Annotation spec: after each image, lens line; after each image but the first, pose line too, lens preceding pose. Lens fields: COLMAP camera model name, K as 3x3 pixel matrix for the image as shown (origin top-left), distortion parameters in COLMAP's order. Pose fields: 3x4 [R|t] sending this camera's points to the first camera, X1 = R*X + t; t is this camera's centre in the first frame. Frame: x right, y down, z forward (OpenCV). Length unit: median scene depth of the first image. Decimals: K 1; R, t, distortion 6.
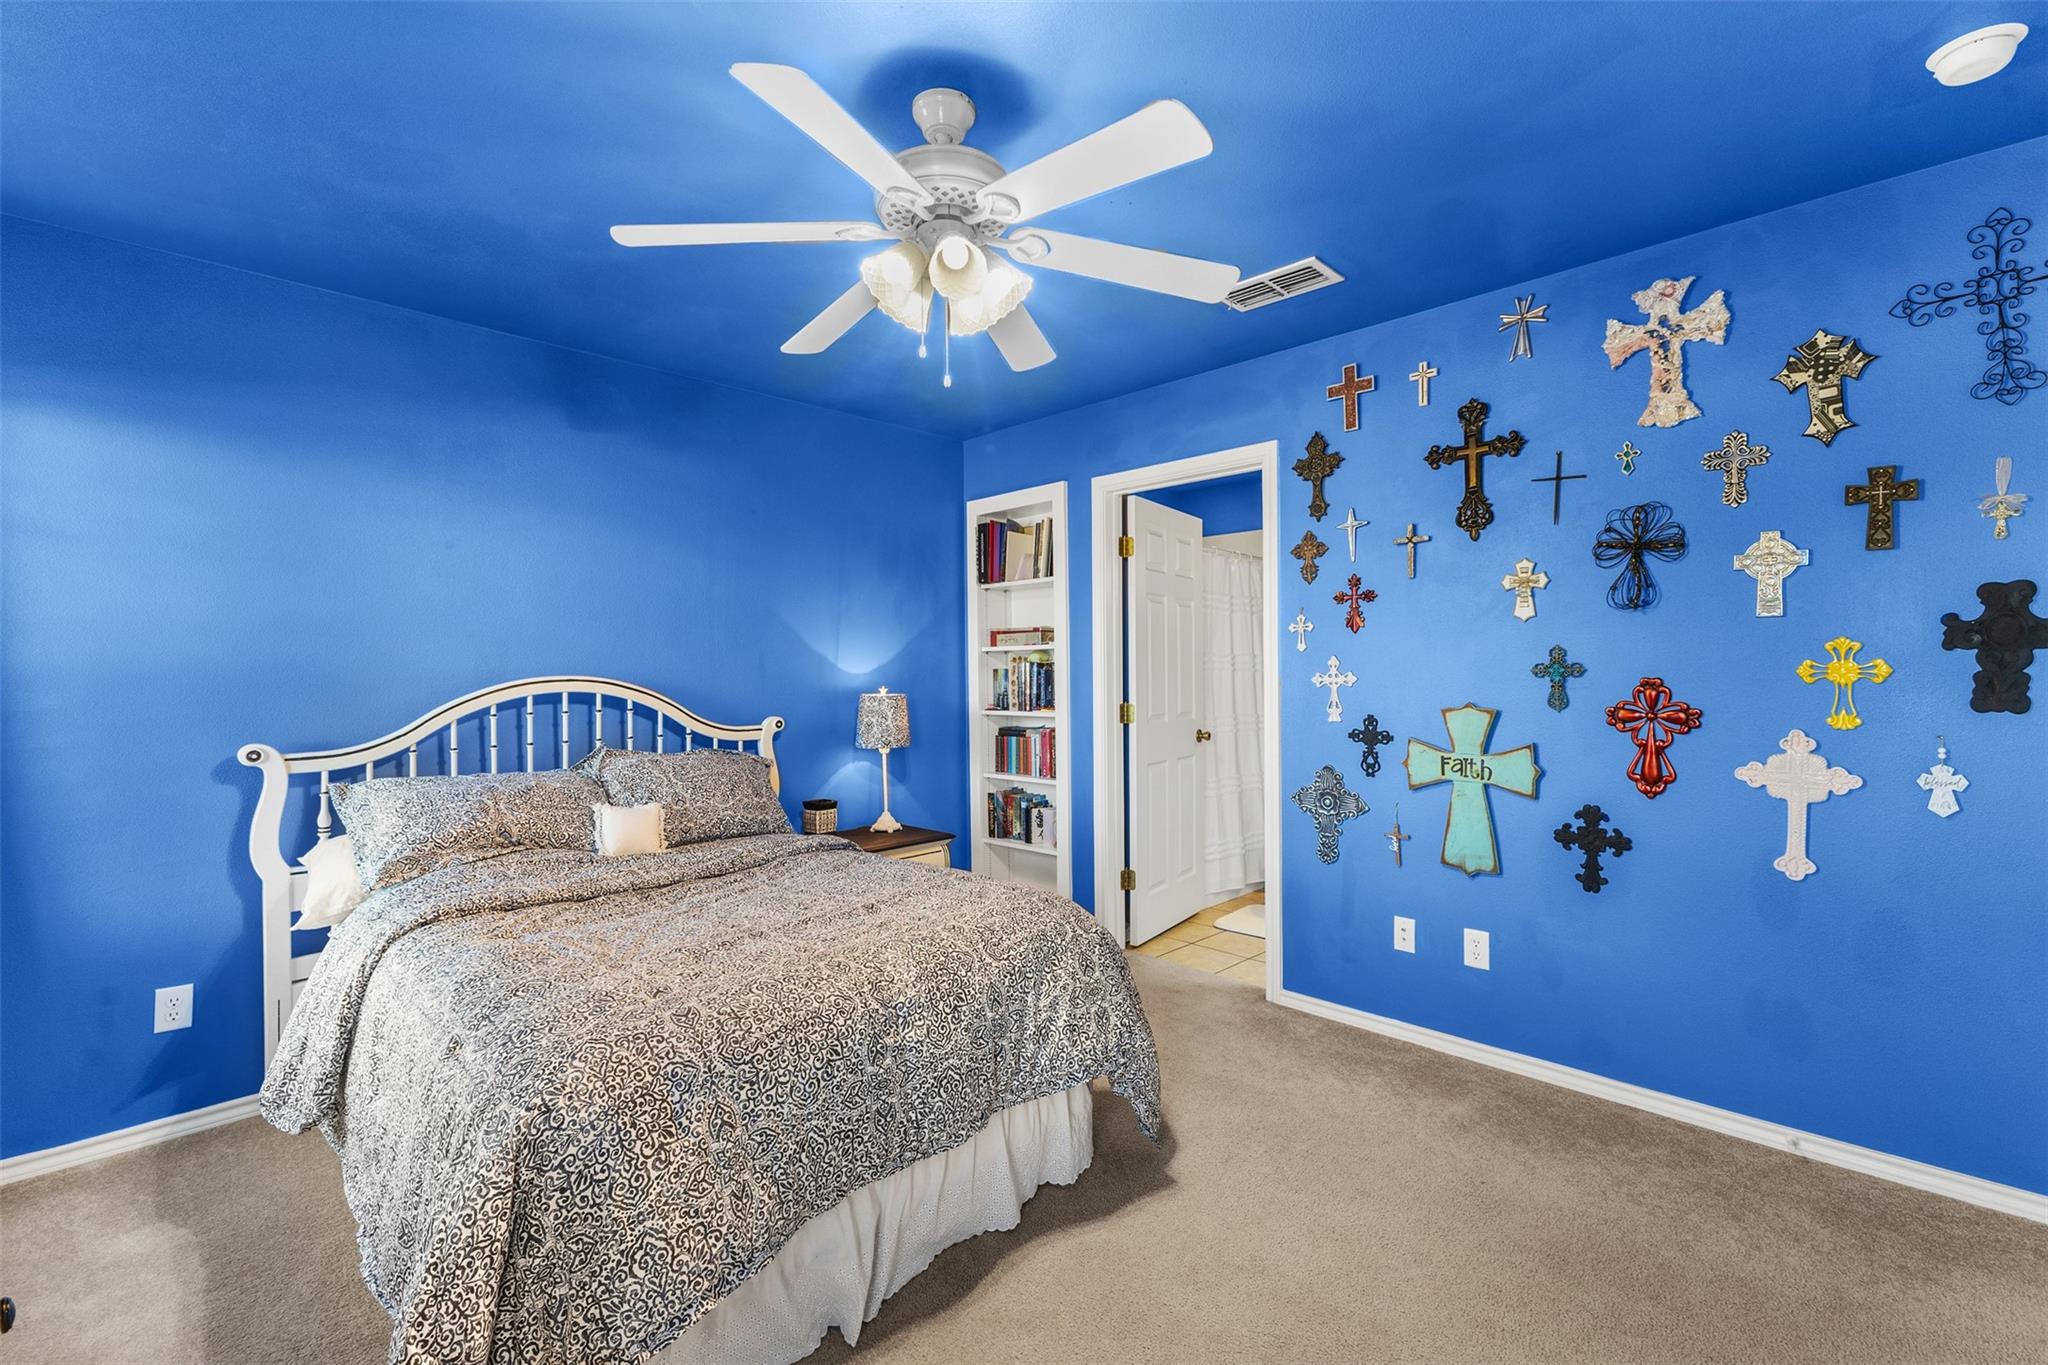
lens RADIAL K [[882.2, 0, 1032.8], [0, 882.2, 676.6], [0, 0, 1]] dist [0.009978, -0.002914]
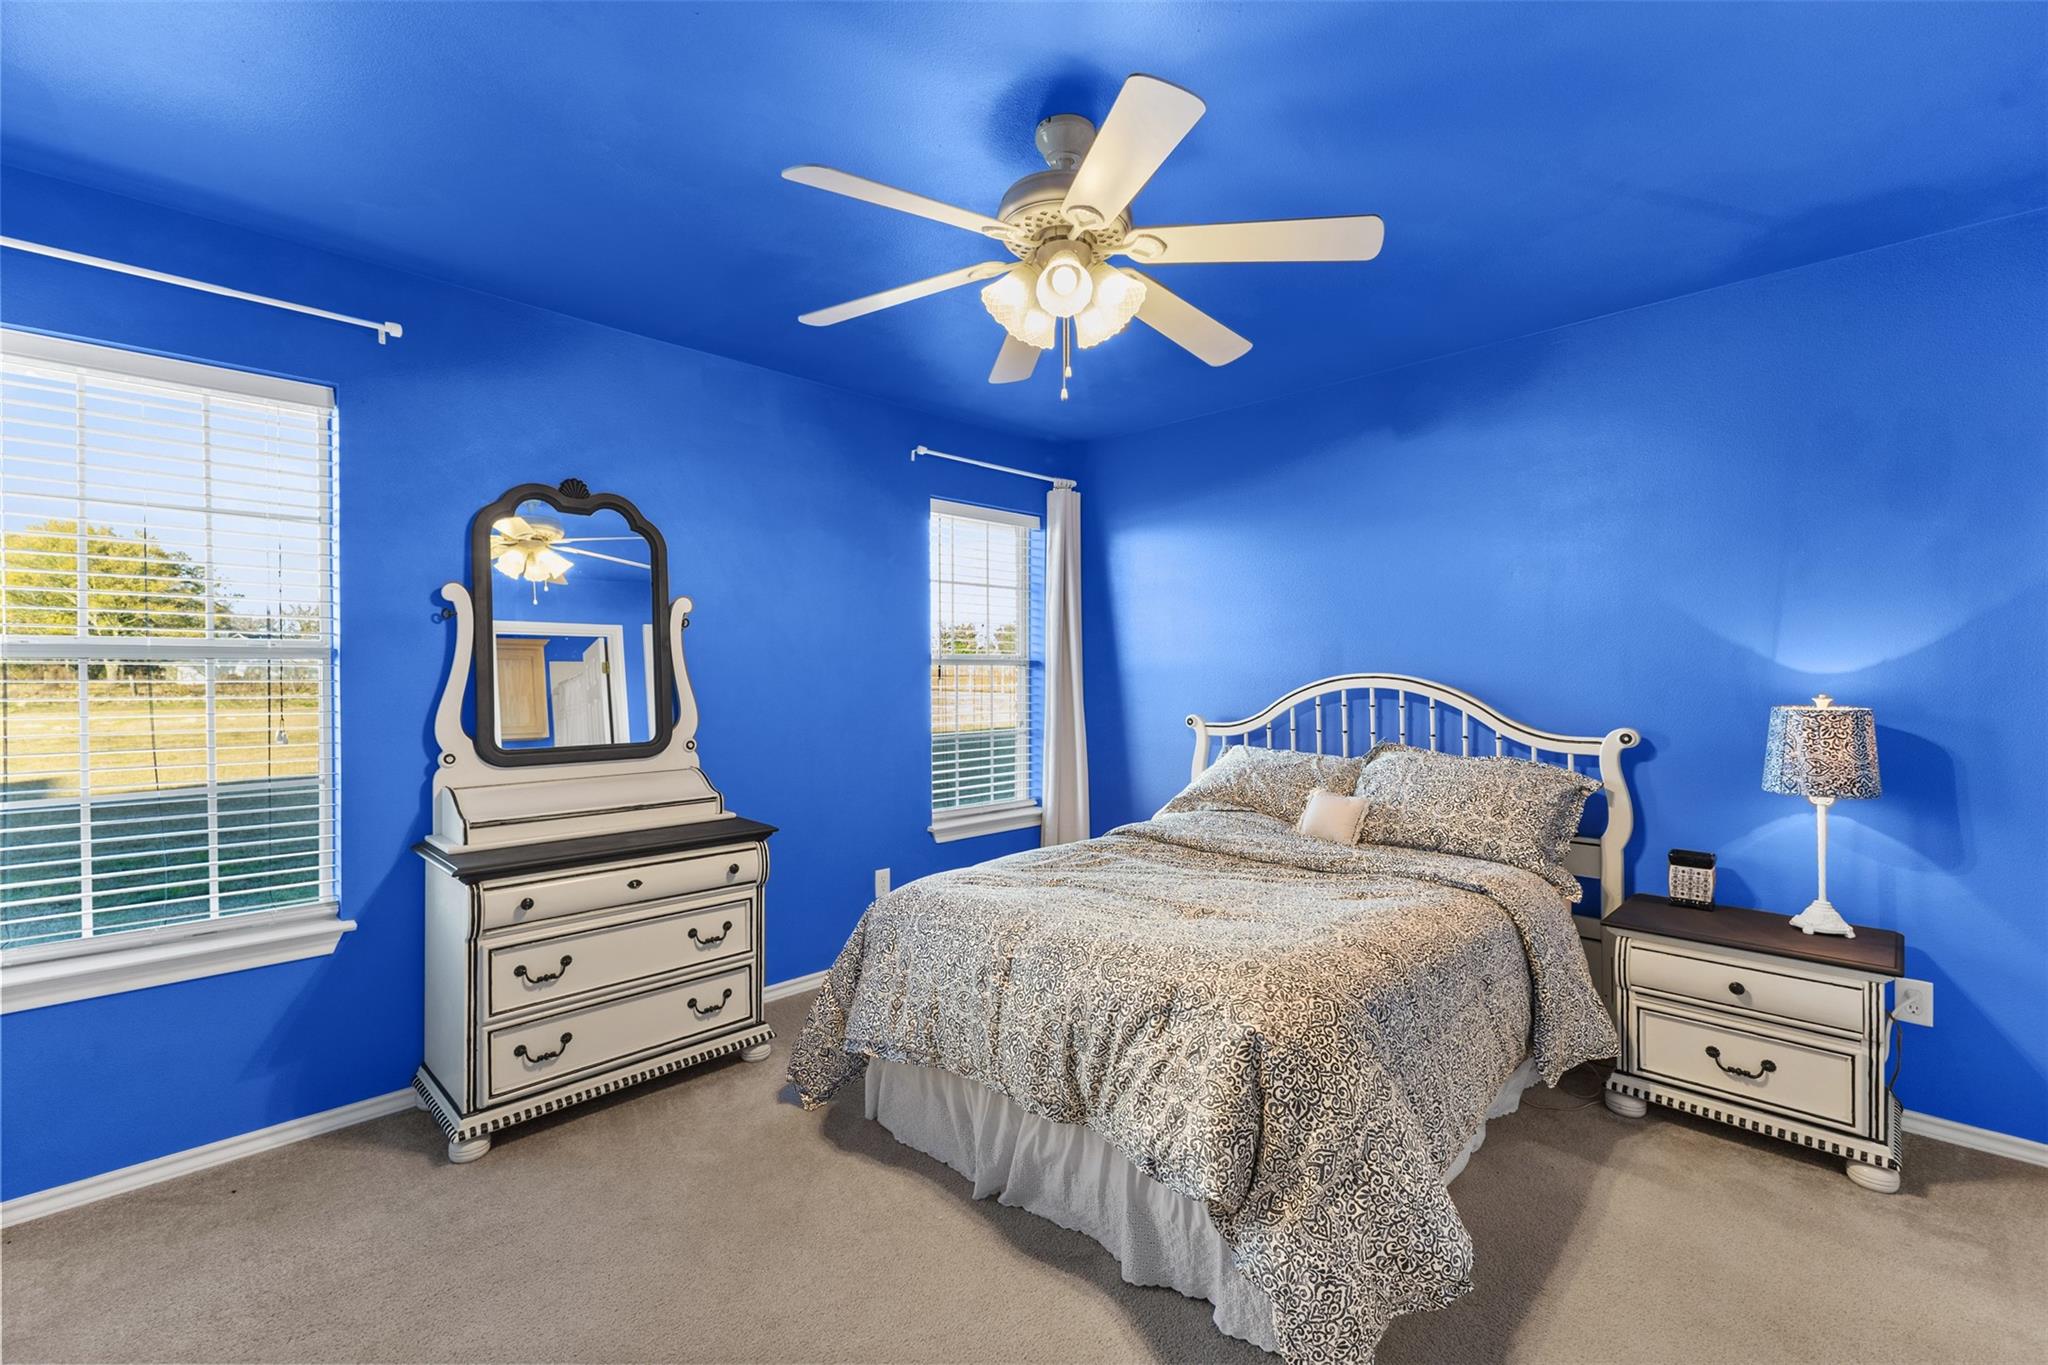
lens RADIAL K [[882.2, 0, 1032.7], [0, 882.2, 675.5], [0, 0, 1]] dist [0.009978, -0.002914]
pose [[-0.001811, 0.012292, -0.999923, 0.558551], [-0.005452, 0.999909, 0.012302, -0.008946], [0.999983, 0.005474, -0.001744, 0.569022]]
